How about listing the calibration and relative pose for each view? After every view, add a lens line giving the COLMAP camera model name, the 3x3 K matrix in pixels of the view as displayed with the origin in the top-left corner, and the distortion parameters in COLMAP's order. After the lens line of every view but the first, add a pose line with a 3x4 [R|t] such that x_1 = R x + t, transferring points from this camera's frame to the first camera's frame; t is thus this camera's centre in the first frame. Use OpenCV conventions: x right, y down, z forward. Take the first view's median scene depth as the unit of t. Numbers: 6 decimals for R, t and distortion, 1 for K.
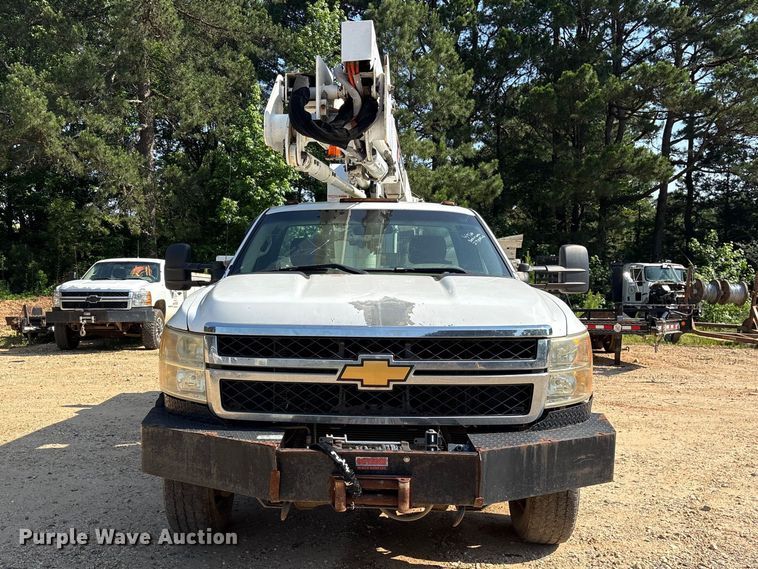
lens RADIAL K [[755.0, 0, 347.7], [0, 755.0, 318.9], [0, 0, 1]] dist [0.028467, 0.000000]
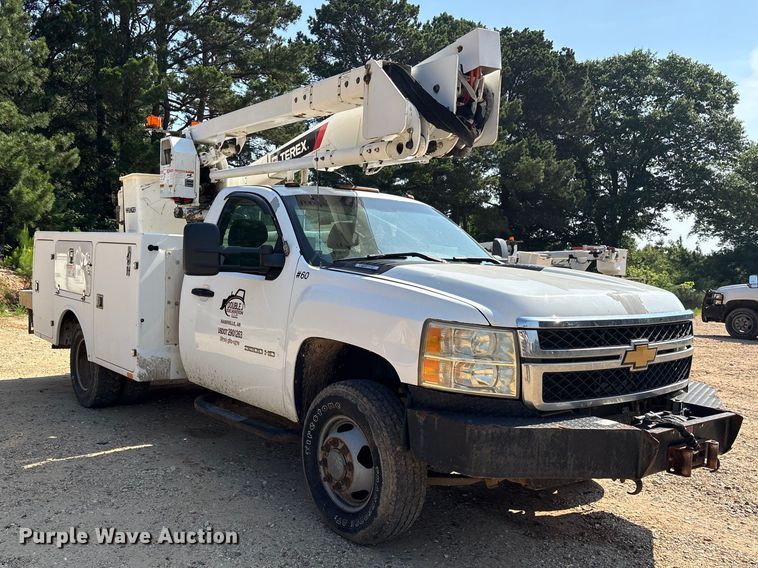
lens RADIAL K [[690.4, 0, 326.4], [0, 690.4, 302.7], [0, 0, 1]] dist [0.032482, 0.000000]
pose [[0.786765, -0.026106, 0.616701, -0.976278], [0.011174, 0.999544, 0.028056, -0.044639], [-0.617152, -0.015183, 0.786698, 0.443696]]
